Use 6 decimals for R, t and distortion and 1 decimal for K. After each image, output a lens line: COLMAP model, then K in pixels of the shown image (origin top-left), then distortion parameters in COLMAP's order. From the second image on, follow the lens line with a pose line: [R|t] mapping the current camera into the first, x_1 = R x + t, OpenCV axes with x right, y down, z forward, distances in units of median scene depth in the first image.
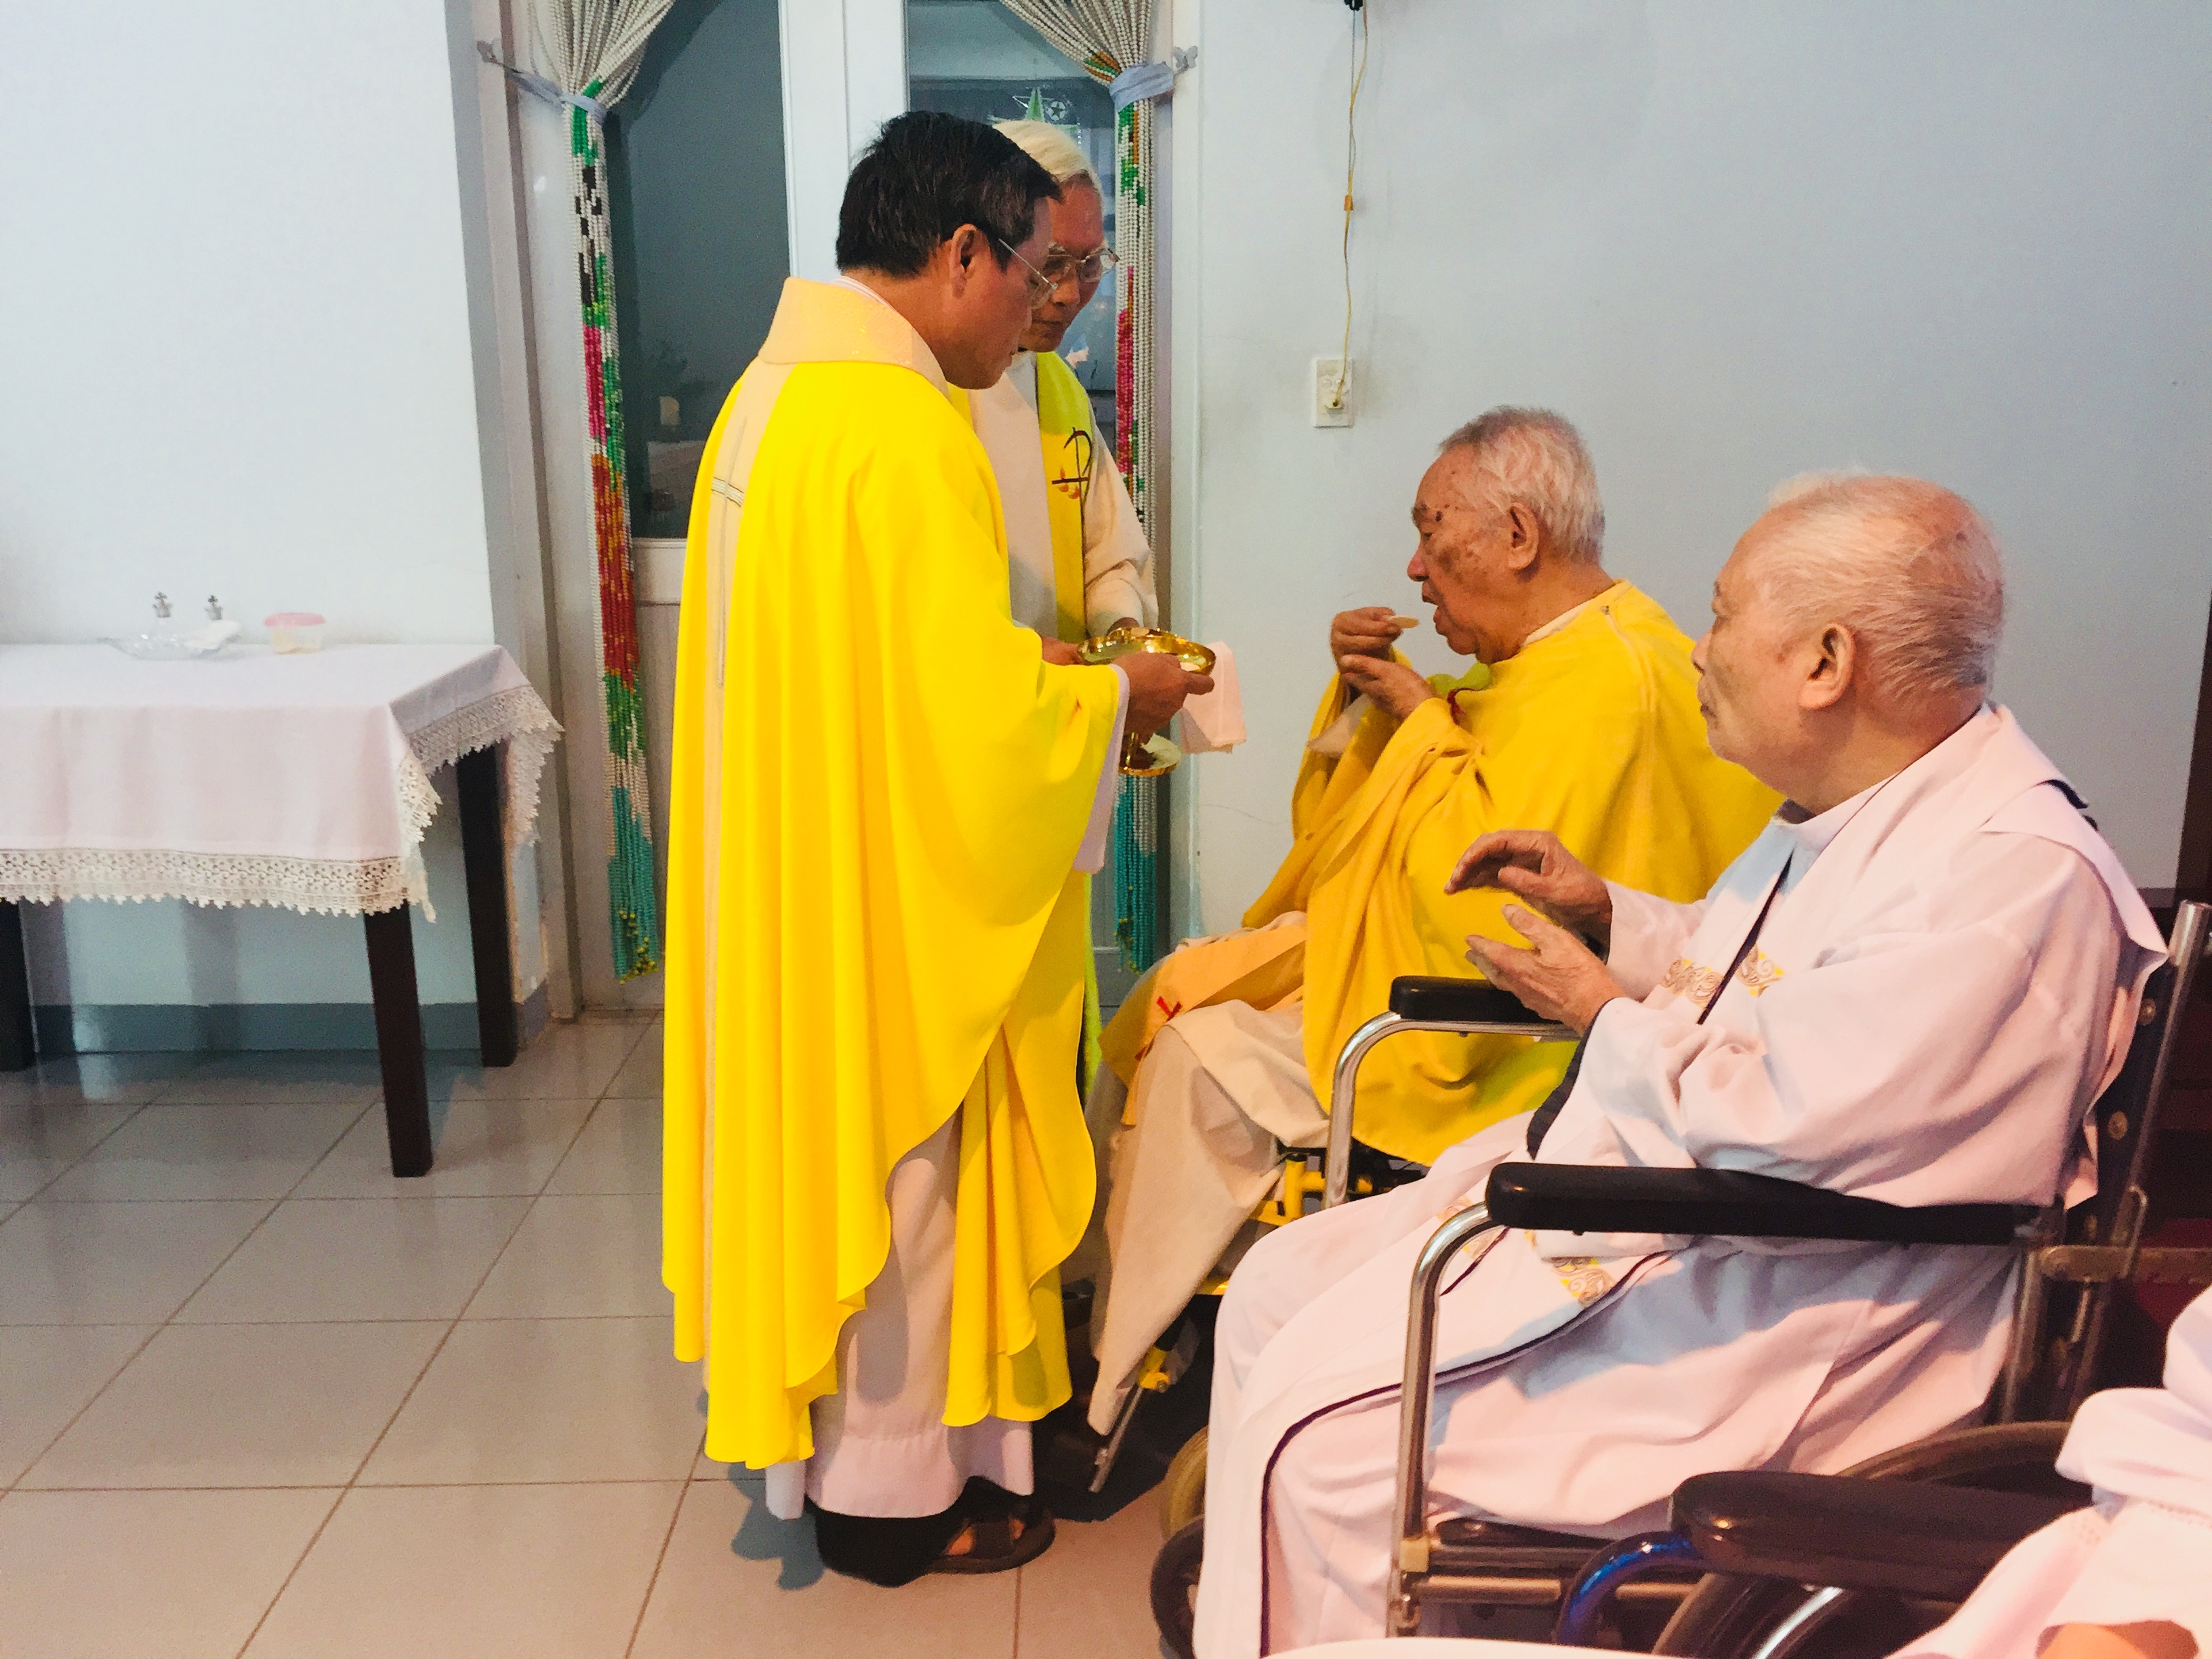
lens RADIAL K [[1825.4, 0, 1108.0], [0, 1825.4, 829.7], [0, 0, 1]] dist [-0.000794, 0.004707]
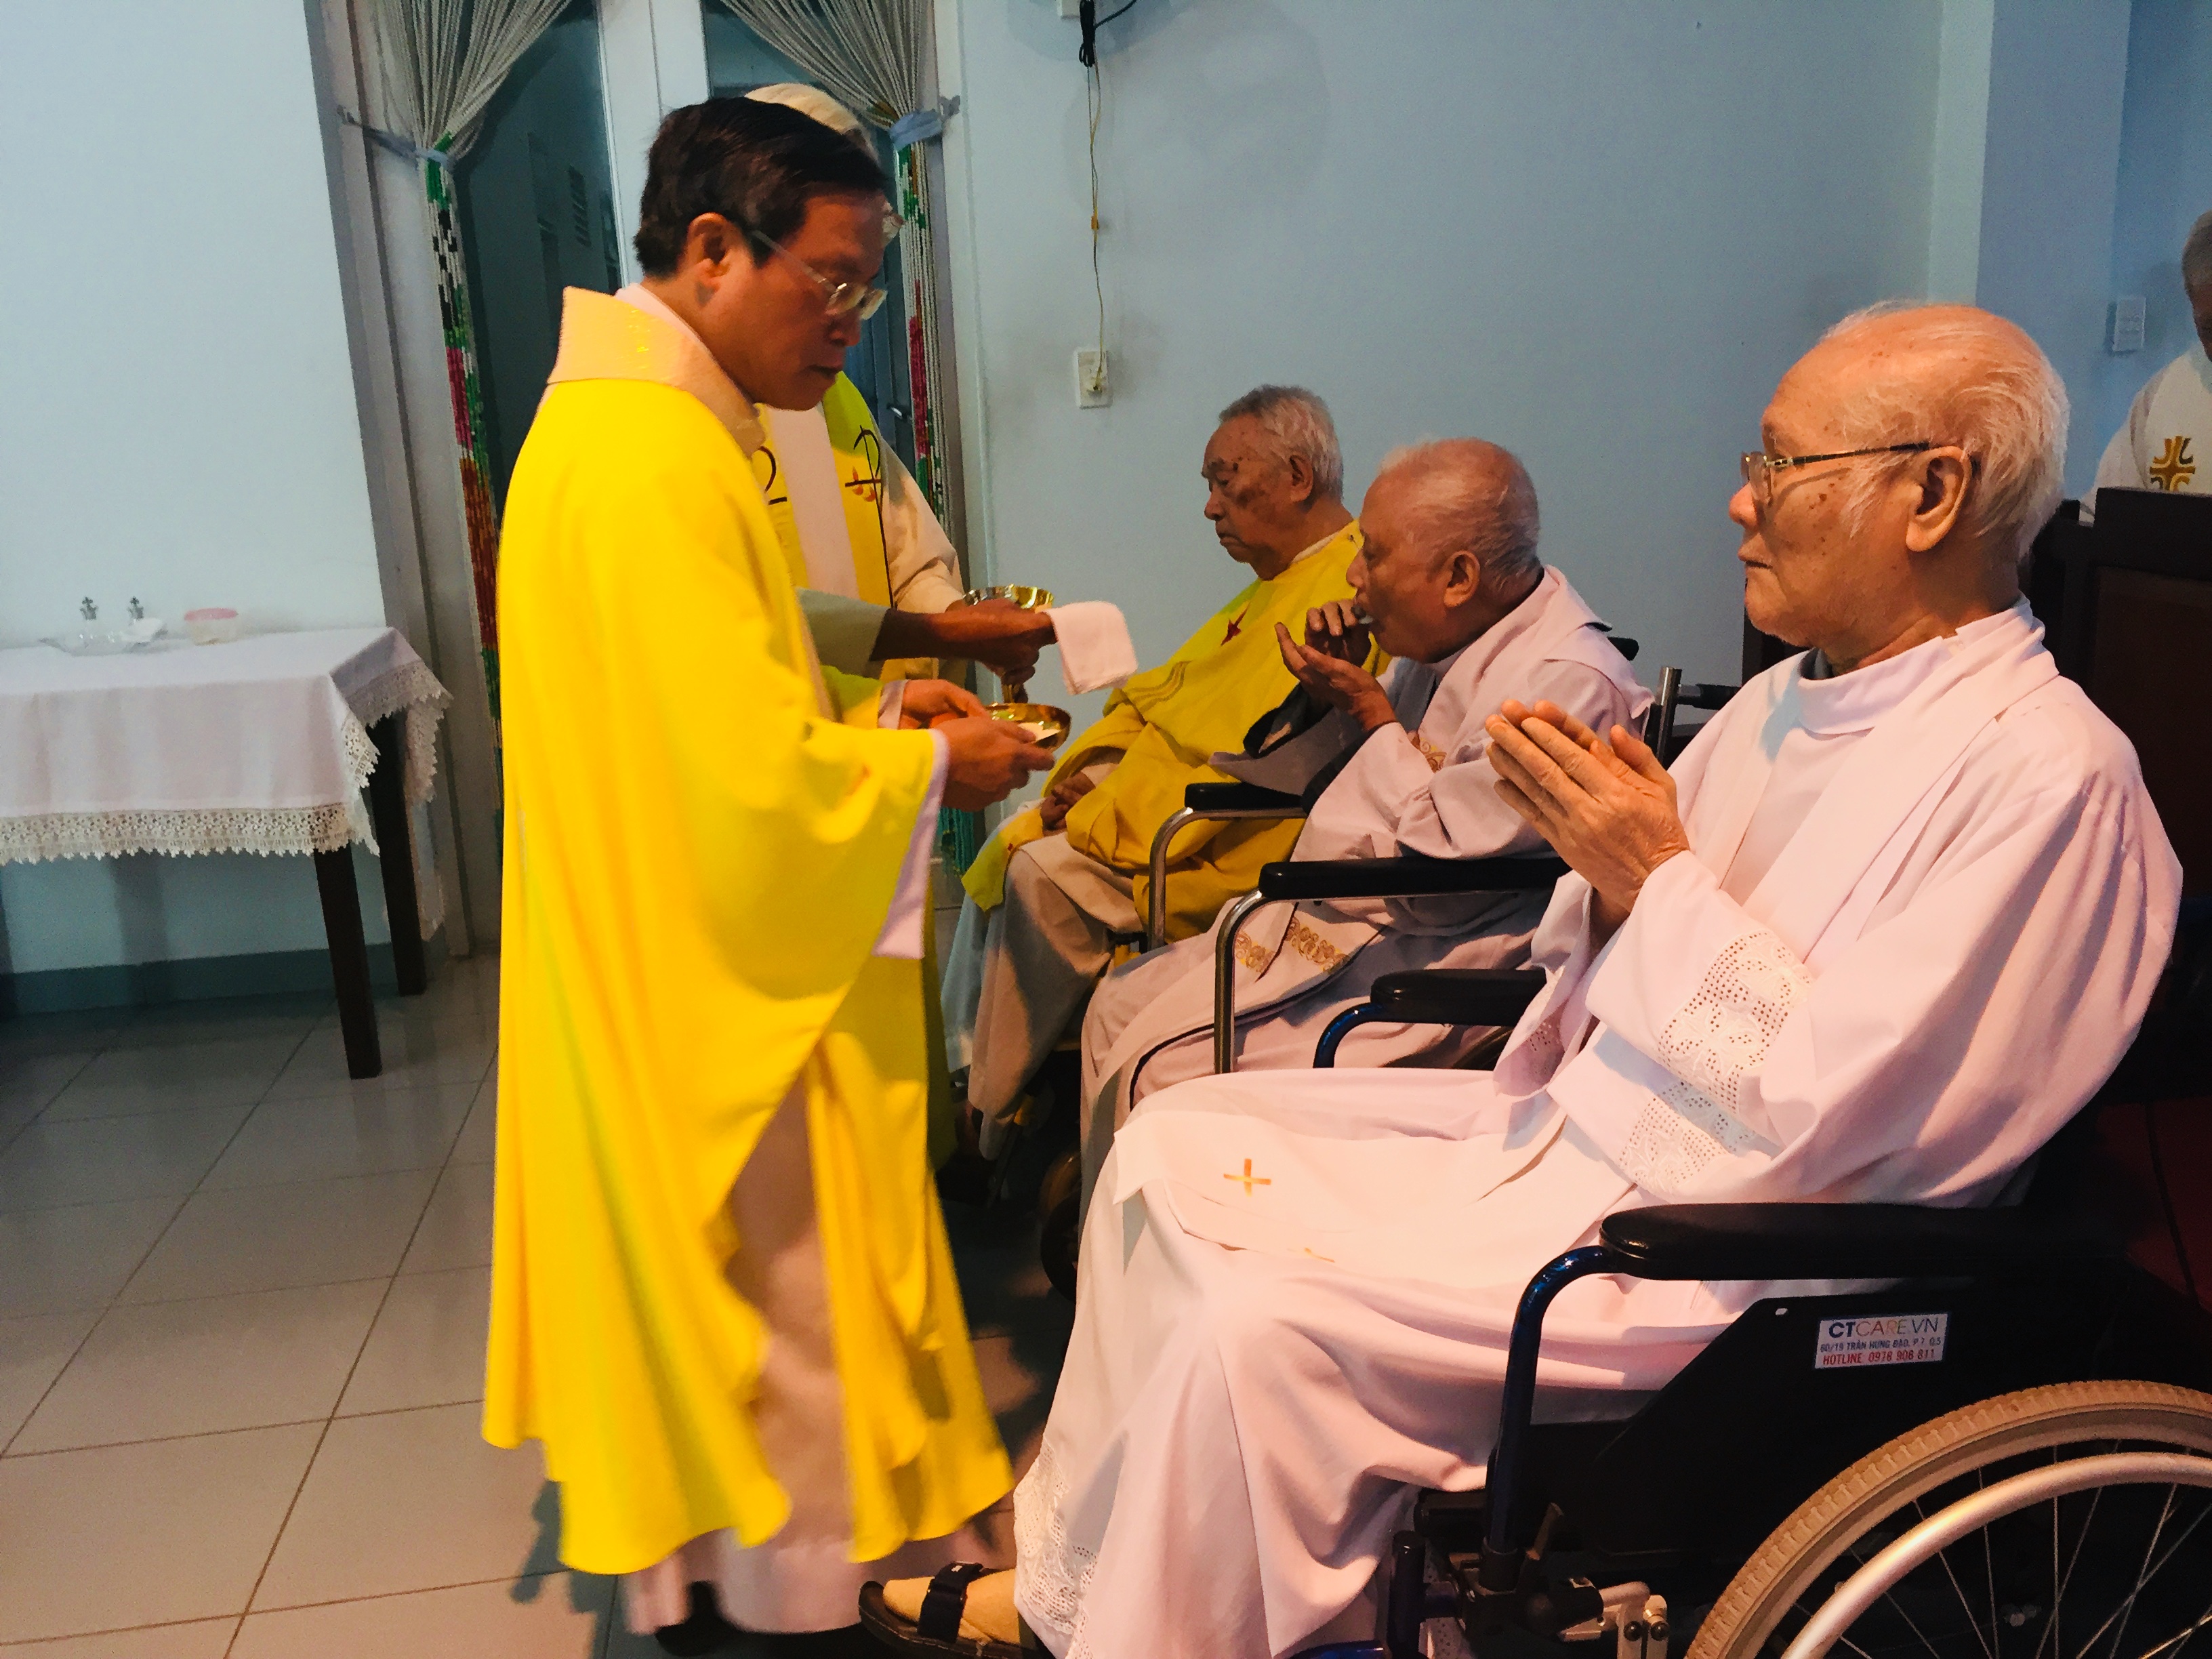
lens RADIAL K [[1888.1, 0, 1106.0], [0, 1888.1, 829.5], [0, 0, 1]] dist [0.009925, -0.014536]
pose [[0.990367, -0.071119, 0.118805, -0.049178], [0.070820, 0.997466, 0.006738, 0.065774], [-0.118983, 0.001740, 0.992895, -0.314799]]
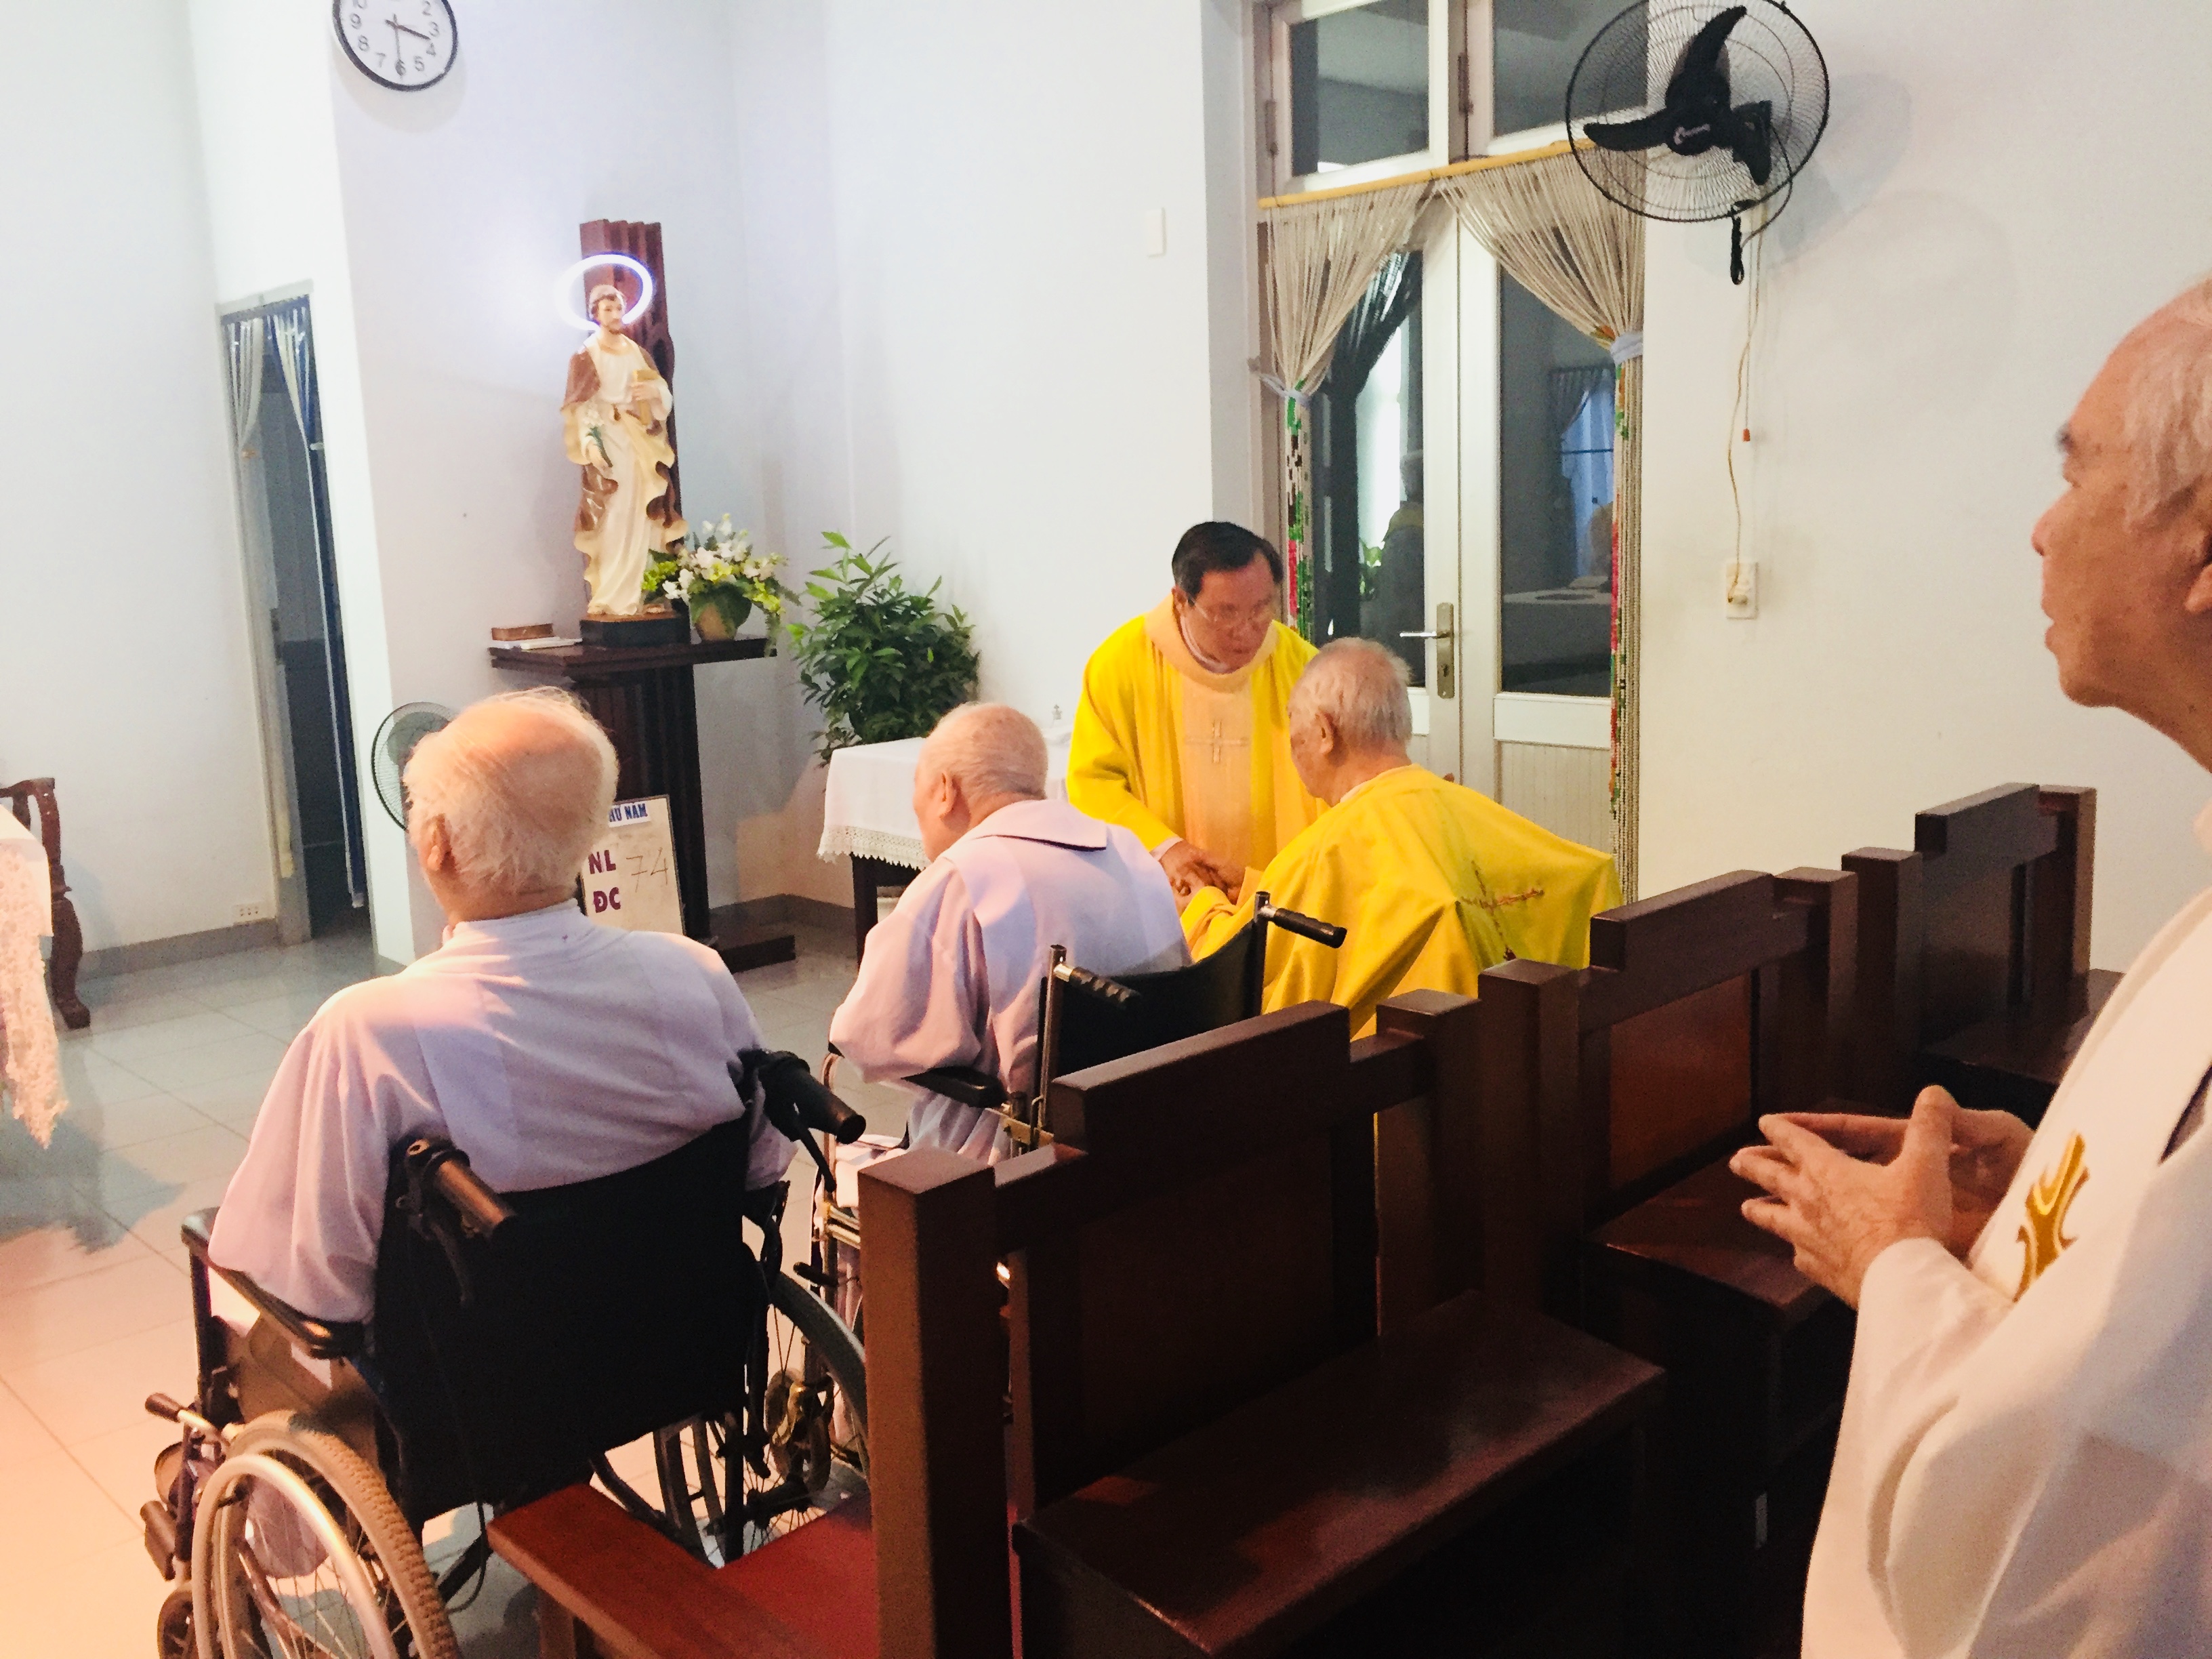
lens RADIAL K [[1866.1, 0, 1107.1], [0, 1866.1, 818.4], [0, 0, 1]] dist [0.006653, 0.008802]
pose [[0.672409, 0.096947, -0.733804, 0.977380], [-0.131112, 0.991308, 0.010826, -0.065553], [0.728475, 0.088931, 0.679275, -0.148443]]
